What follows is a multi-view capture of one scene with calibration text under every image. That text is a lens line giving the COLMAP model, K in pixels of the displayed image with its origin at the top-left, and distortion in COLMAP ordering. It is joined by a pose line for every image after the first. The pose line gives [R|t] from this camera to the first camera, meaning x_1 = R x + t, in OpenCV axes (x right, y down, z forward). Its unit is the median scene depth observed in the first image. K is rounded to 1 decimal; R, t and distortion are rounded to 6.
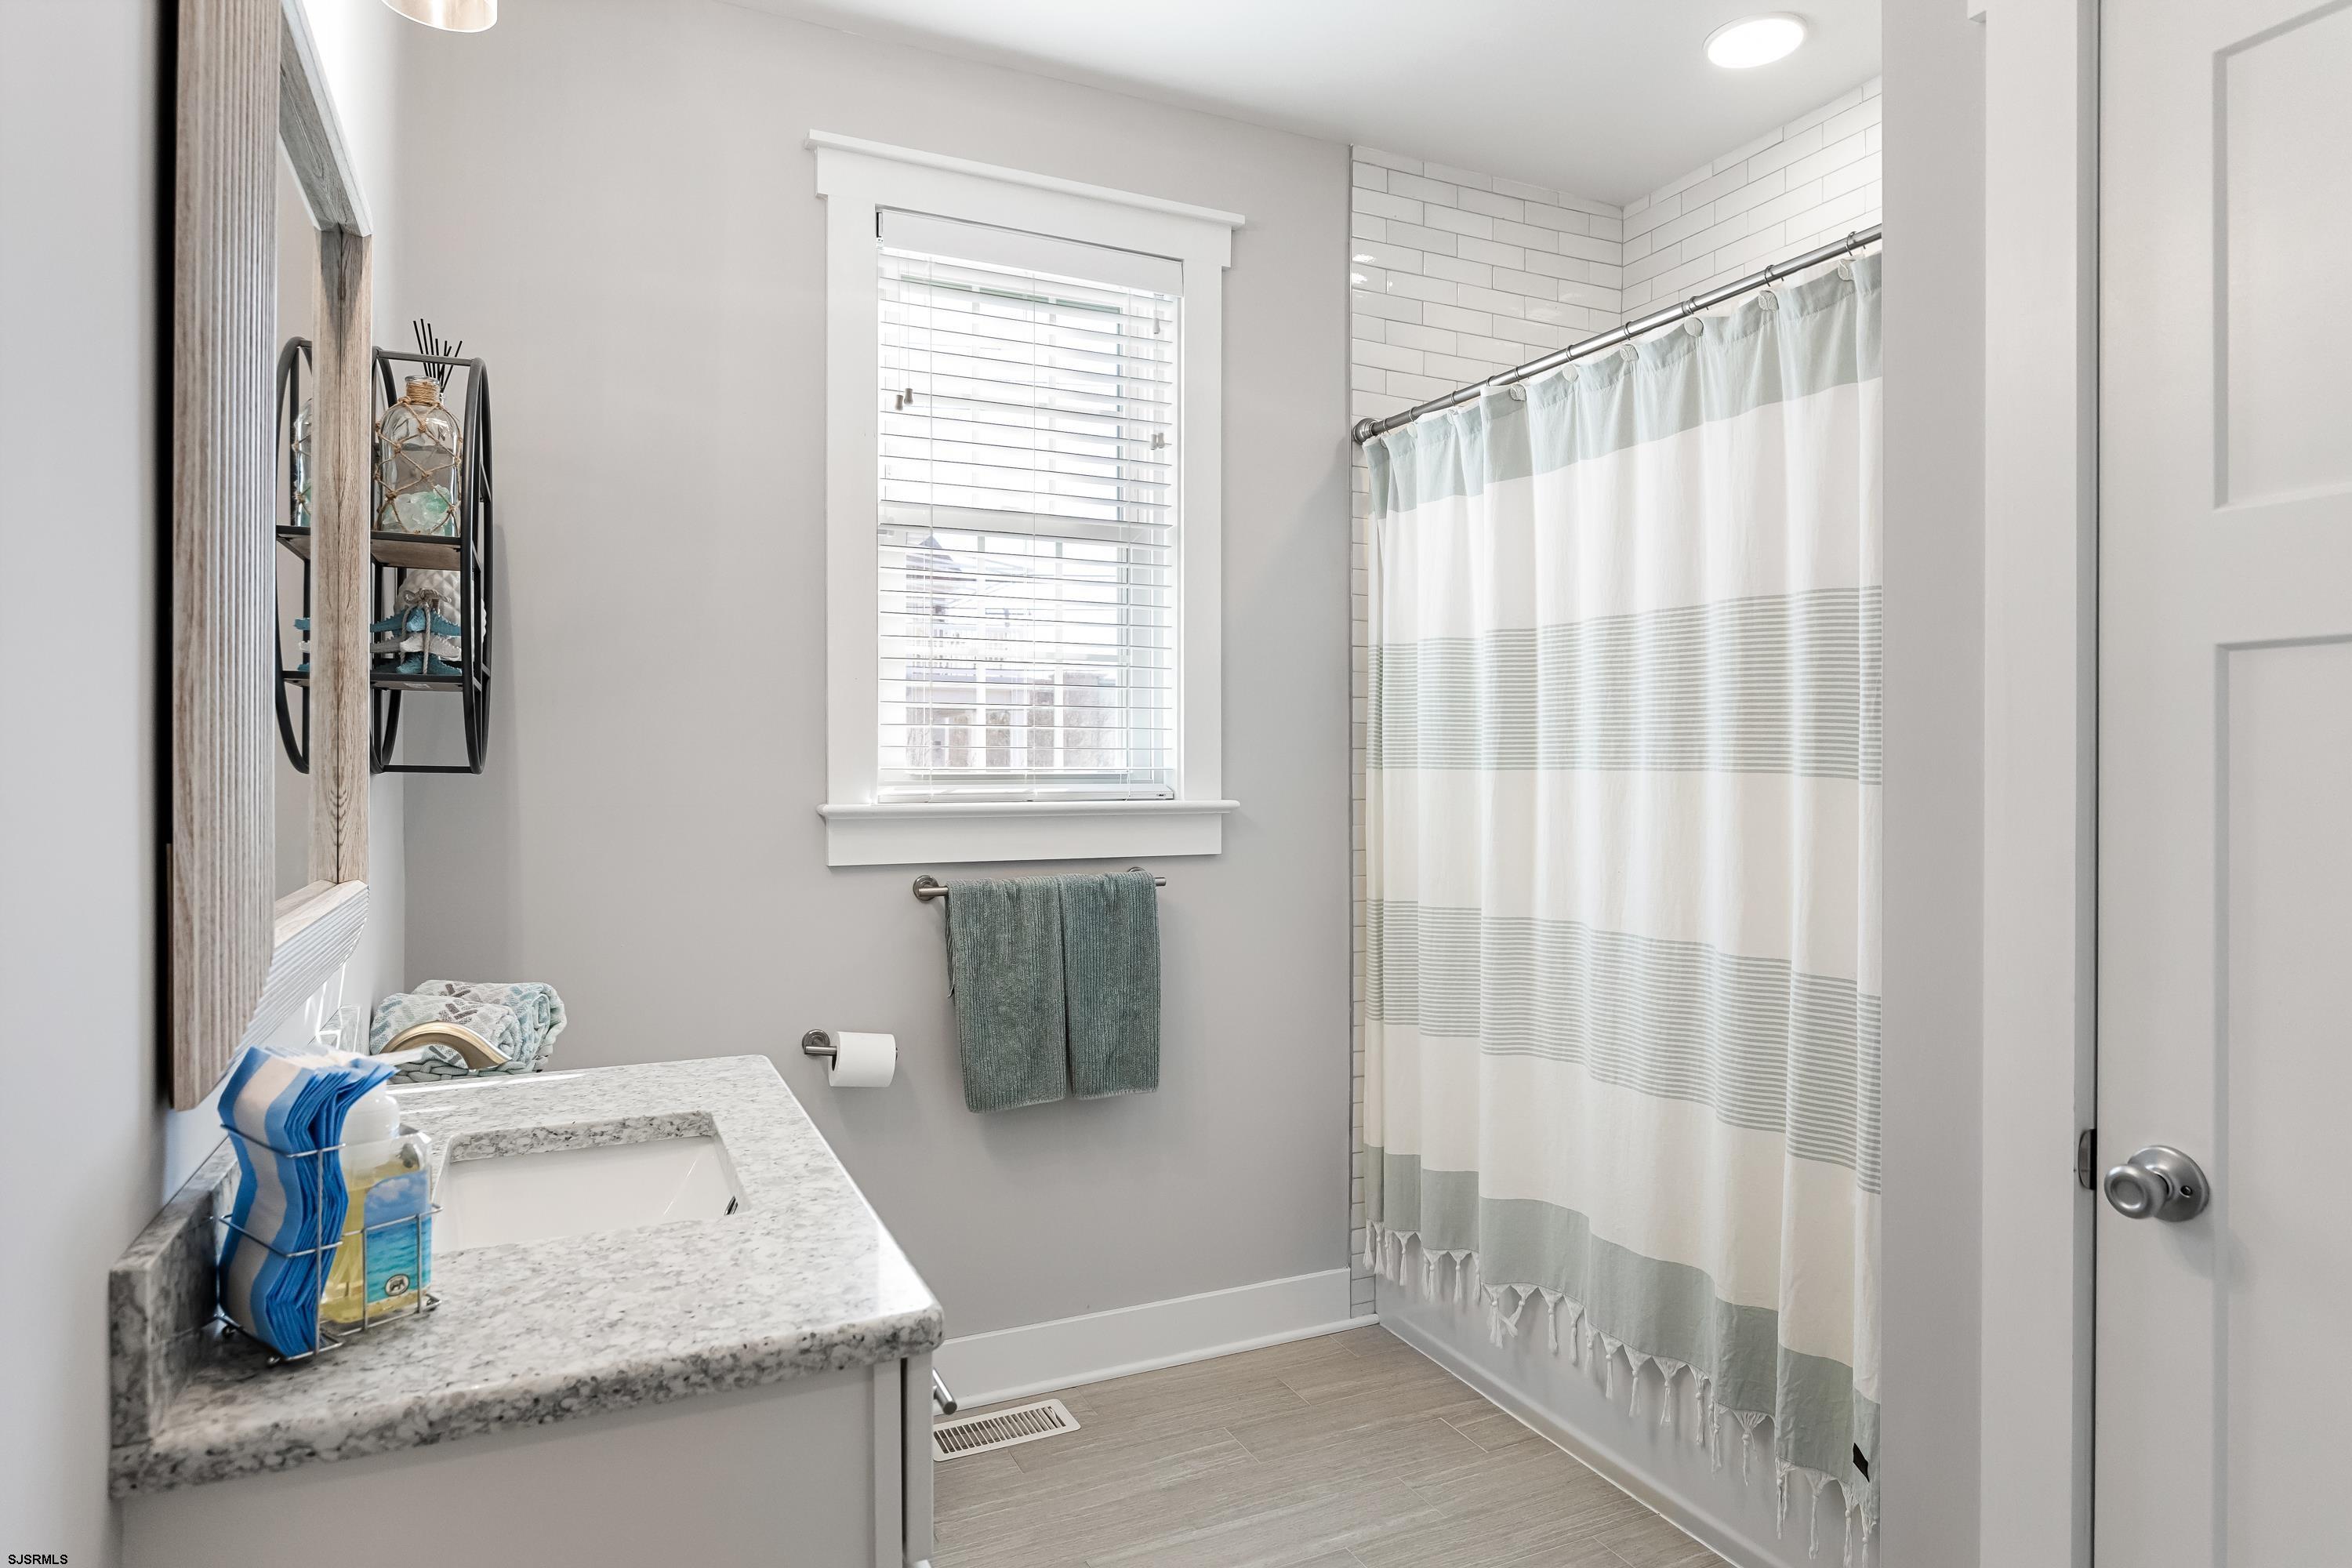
lens RADIAL K [[1363.1, 0, 1180.1], [0, 1363.1, 770.4], [0, 0, 1]] dist [-0.002922, 0.000211]
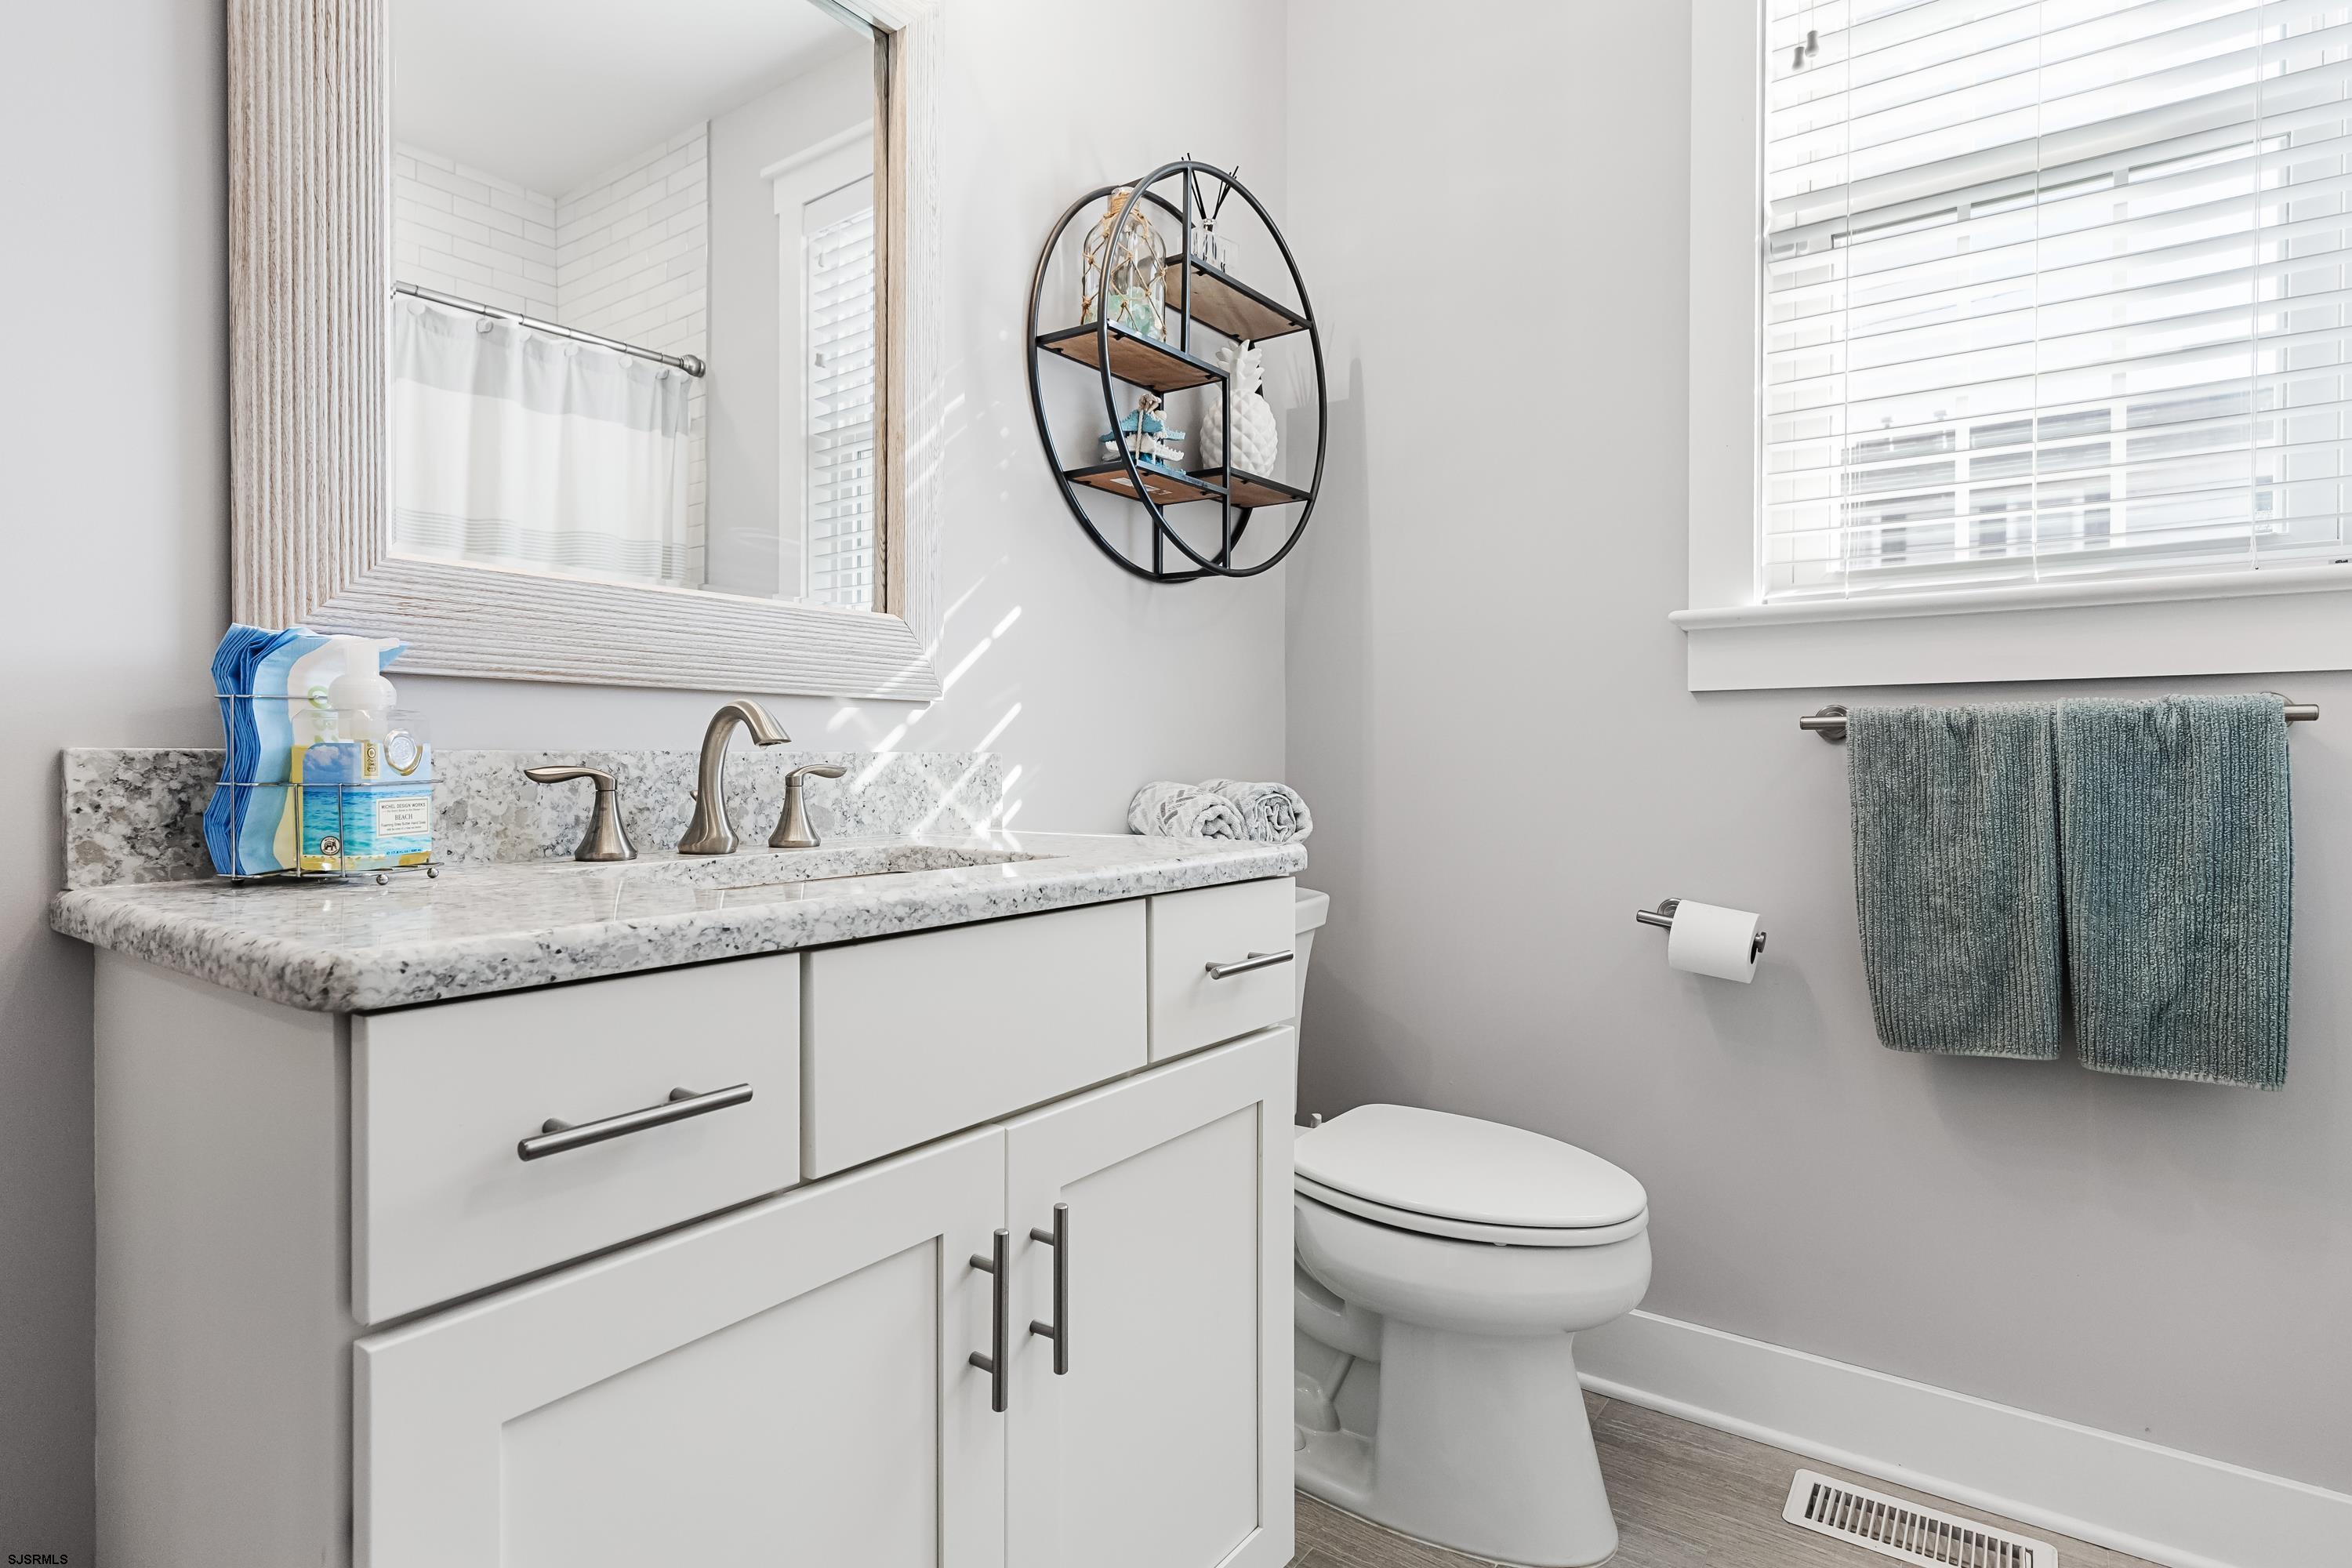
lens RADIAL K [[1206.6, 0, 1181.2], [0, 1206.6, 769.6], [0, 0, 1]] dist [0.002769, 0.000591]
pose [[0.485038, 0.005727, -0.874474, 0.202610], [-0.003289, 0.999983, 0.004724, 0.109921], [0.874487, 0.000585, 0.485049, 0.396104]]
